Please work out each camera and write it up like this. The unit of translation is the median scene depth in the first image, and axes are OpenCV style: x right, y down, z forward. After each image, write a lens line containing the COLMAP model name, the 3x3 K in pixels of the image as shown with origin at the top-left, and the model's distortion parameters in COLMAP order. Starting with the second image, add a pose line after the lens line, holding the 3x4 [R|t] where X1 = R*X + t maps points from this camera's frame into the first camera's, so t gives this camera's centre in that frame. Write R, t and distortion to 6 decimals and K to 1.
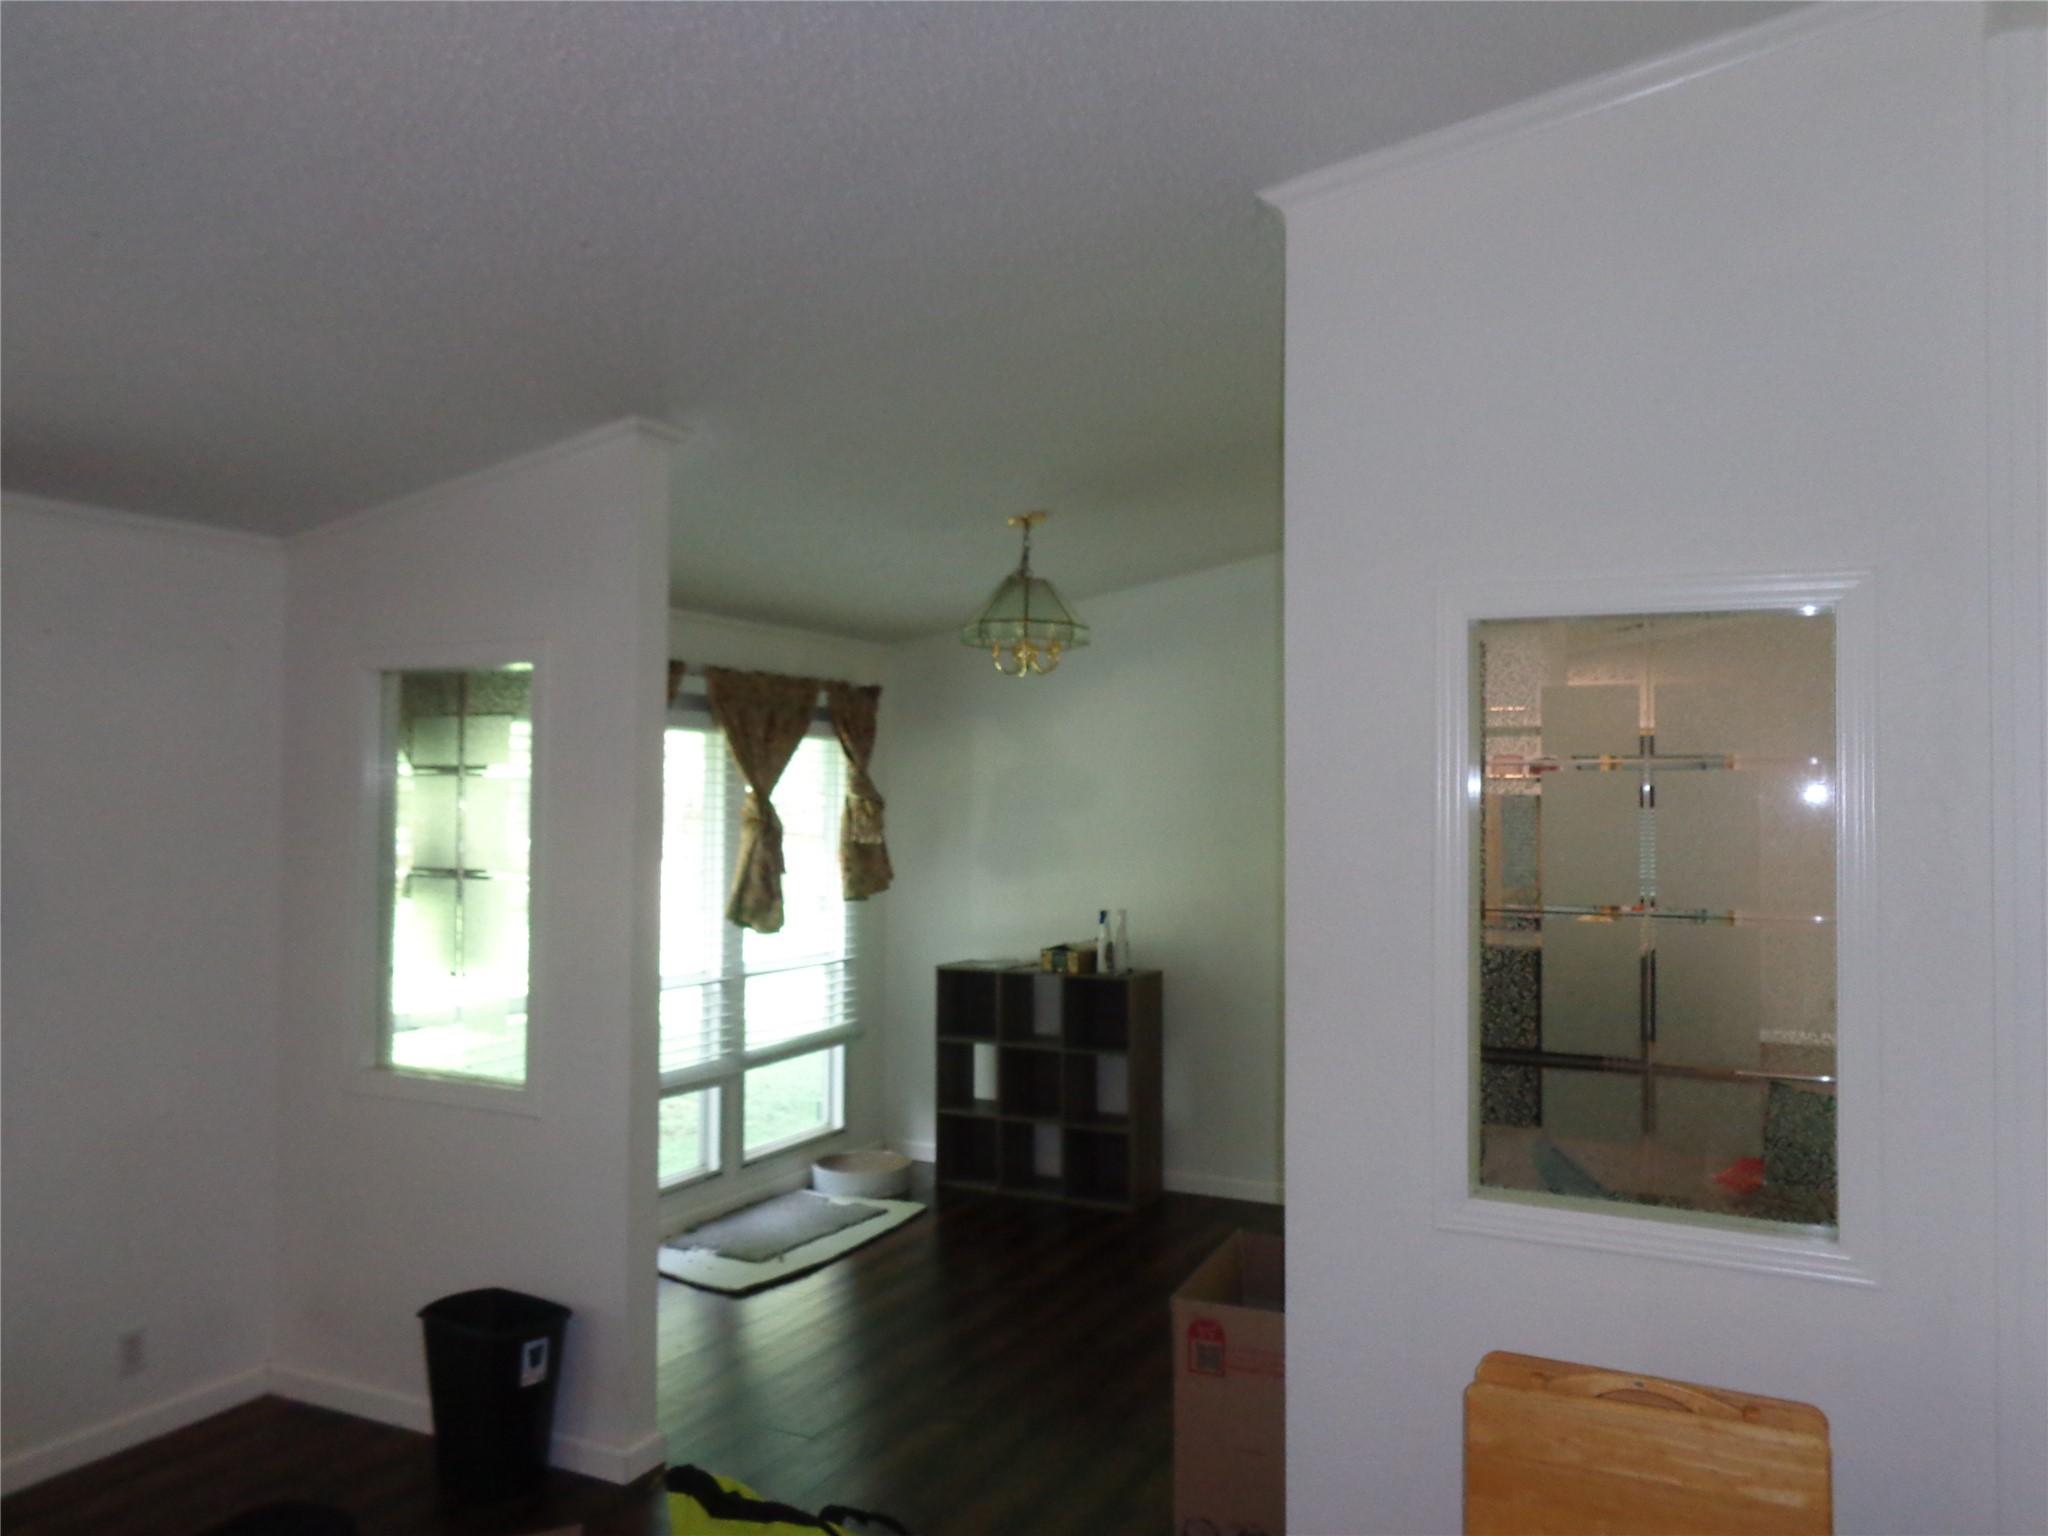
lens RADIAL K [[1573.4, 0, 1017.5], [0, 1573.4, 764.6], [0, 0, 1]] dist [0.004494, -0.000236]
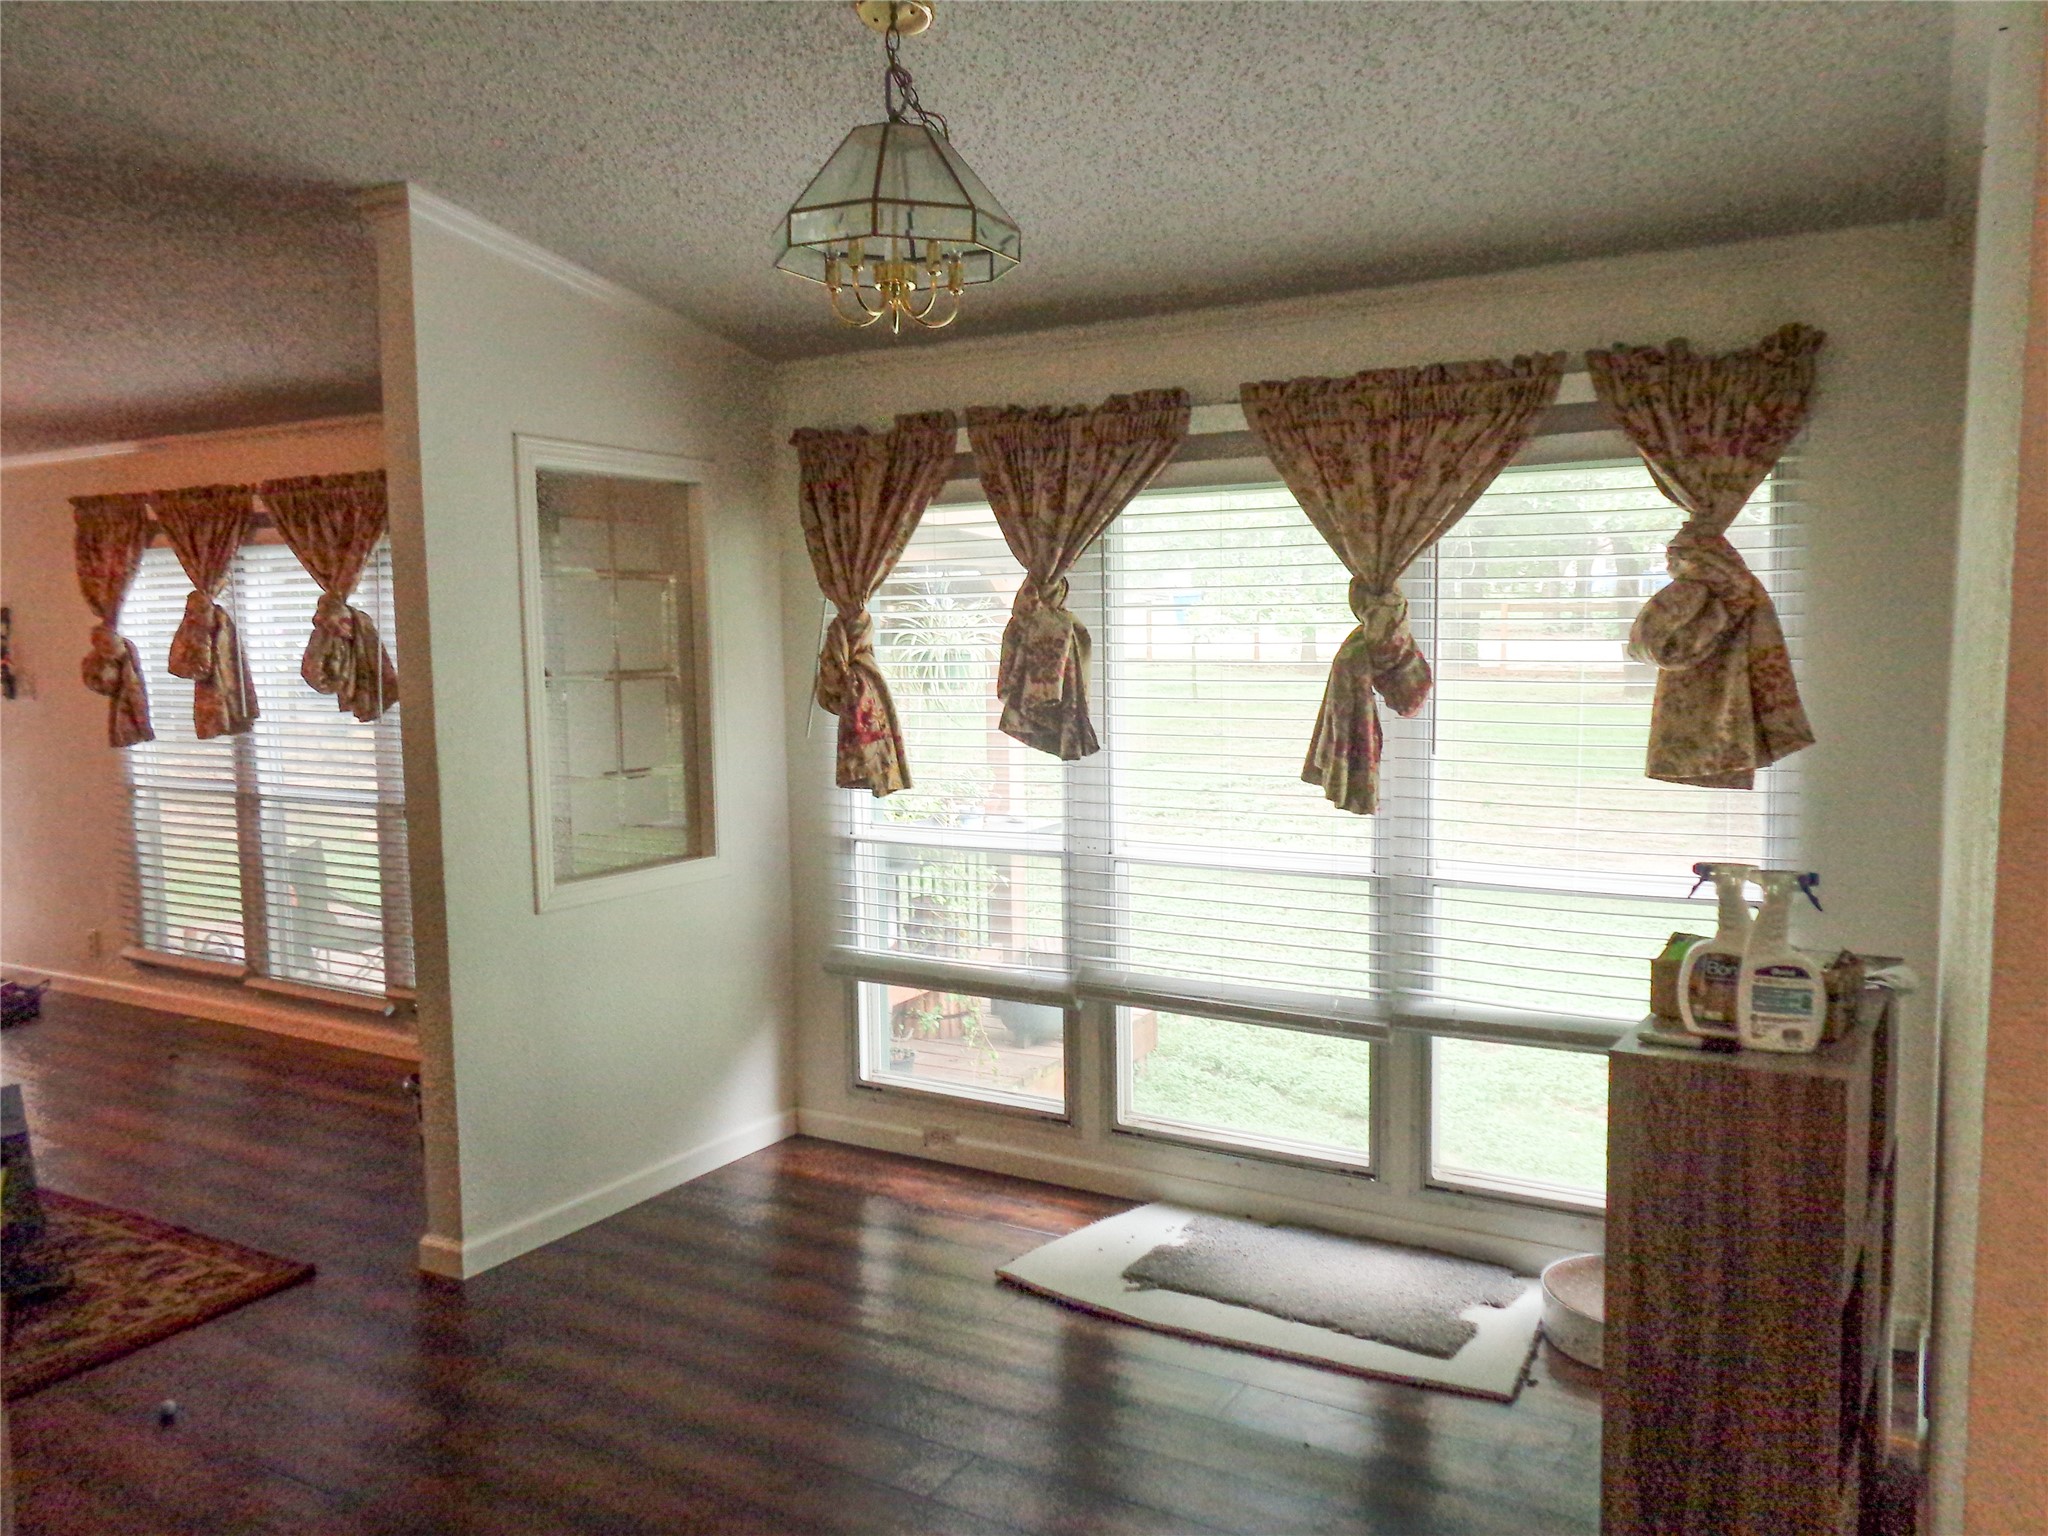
lens RADIAL K [[1573.4, 0, 1027.2], [0, 1573.4, 772.5], [0, 0, 1]] dist [0.004494, -0.000236]
pose [[-0.085927, 0.097514, -0.991518, 0.448109], [0.046802, 0.994495, 0.093751, 0.029207], [0.995202, -0.038349, -0.090018, 0.929167]]
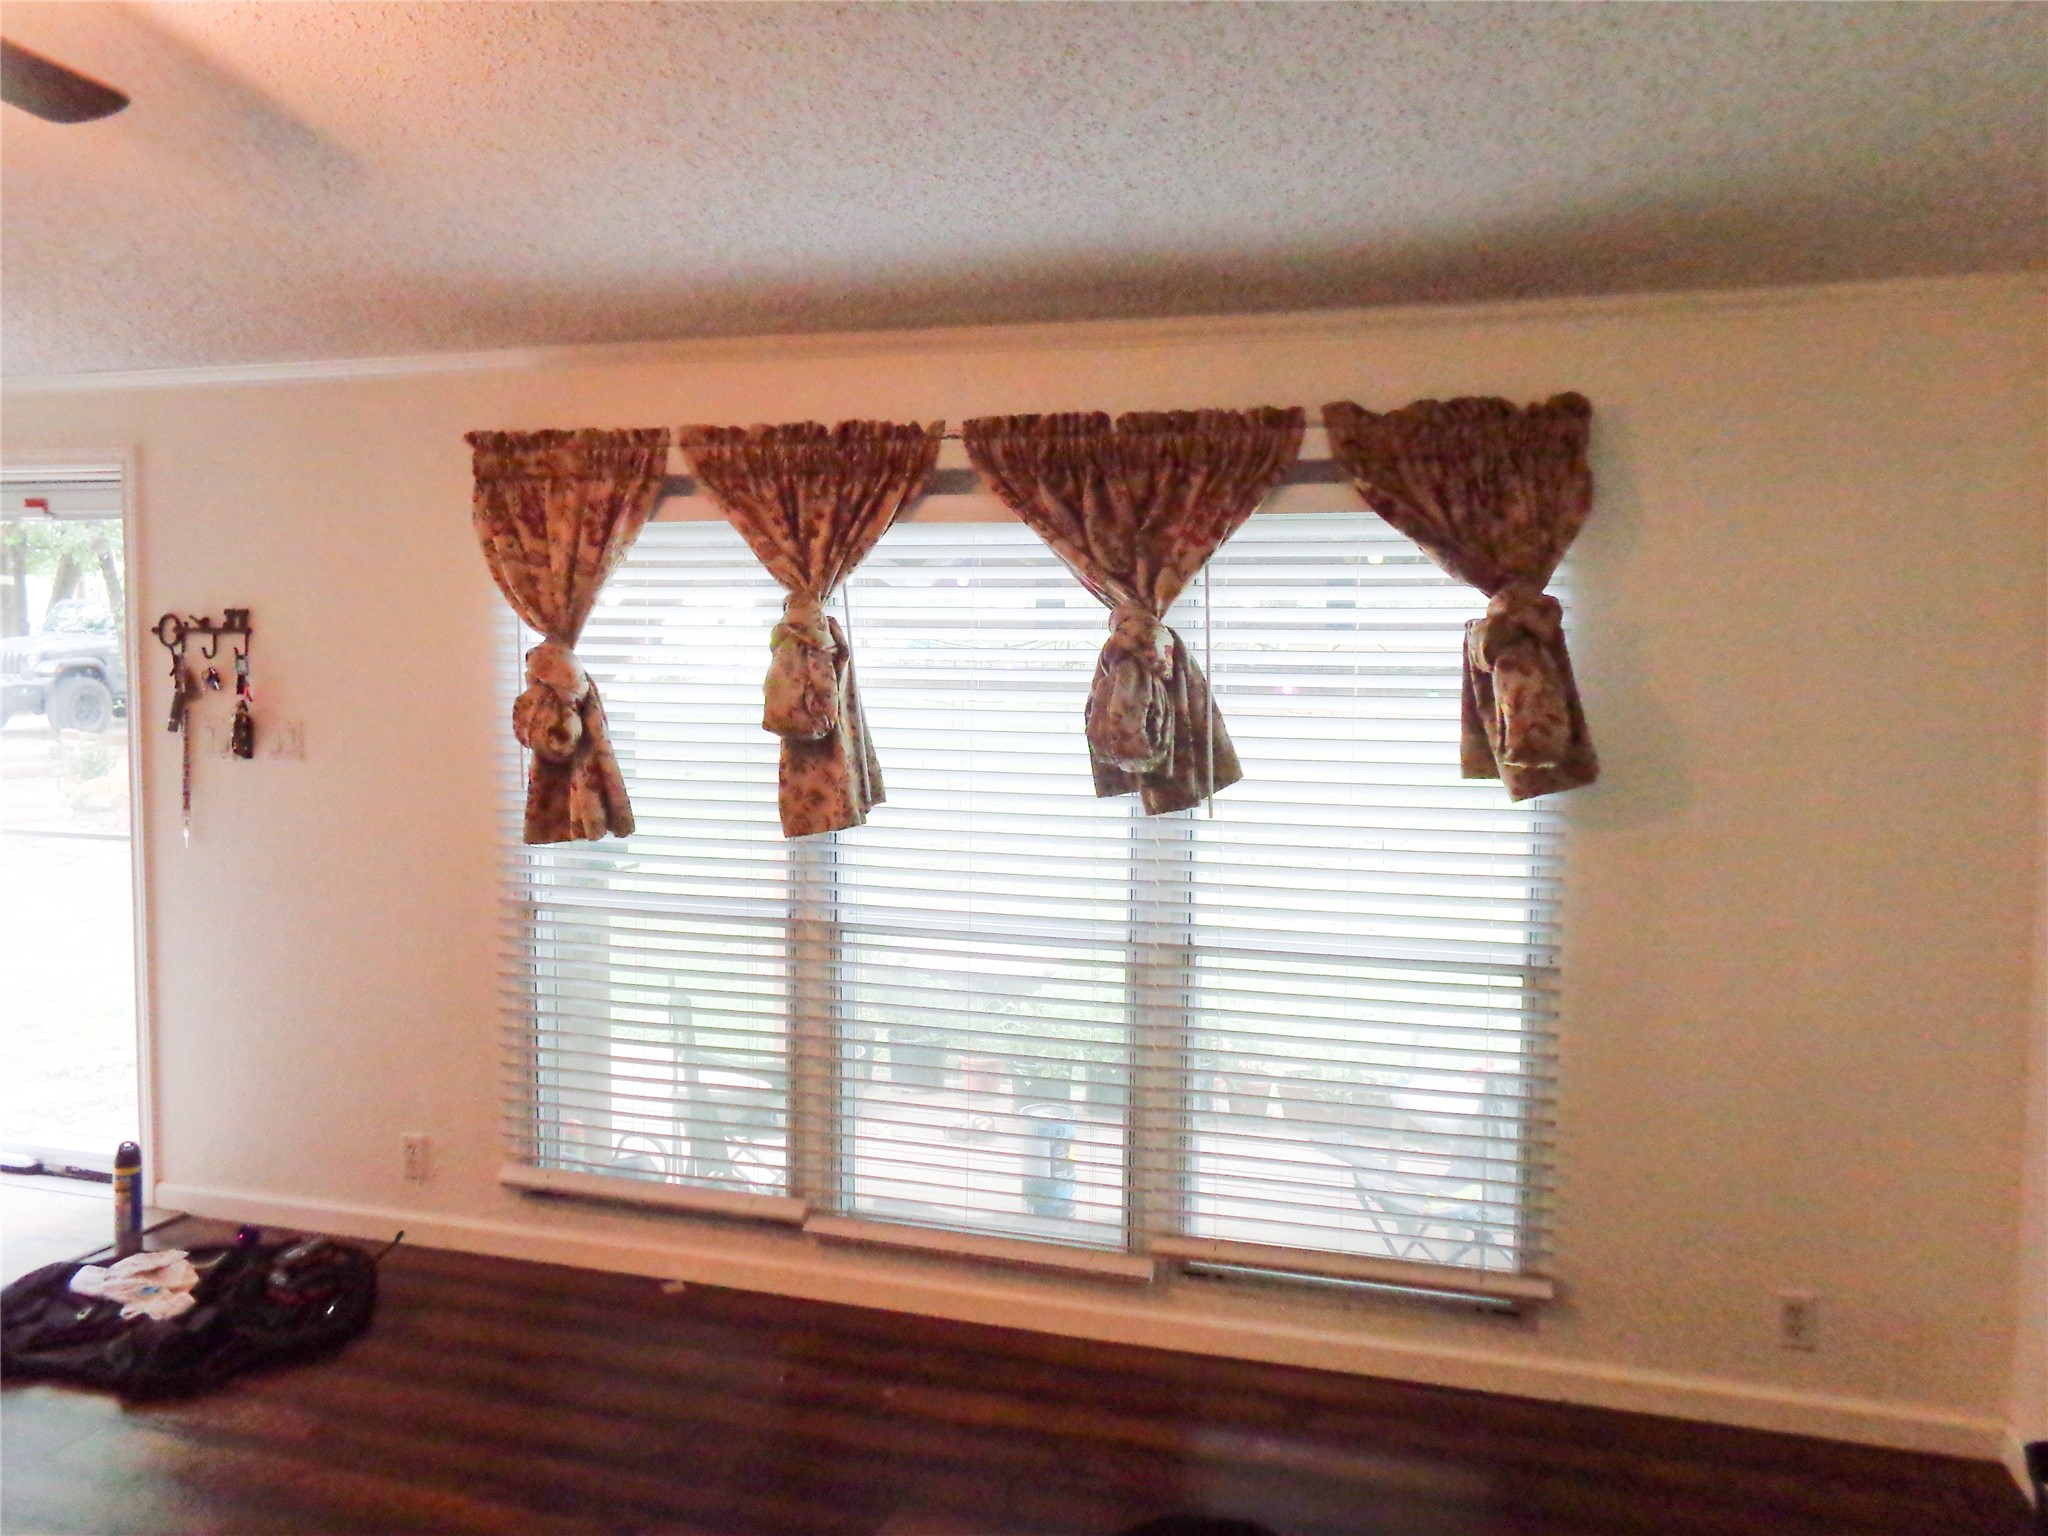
lens RADIAL K [[1573.4, 0, 1017.4], [0, 1573.4, 771.6], [0, 0, 1]] dist [0.004494, -0.000236]
pose [[0.167062, 0.074335, -0.983140, 0.417398], [0.019938, 0.996695, 0.078748, 0.027123], [0.985745, -0.032757, 0.165028, 0.872516]]
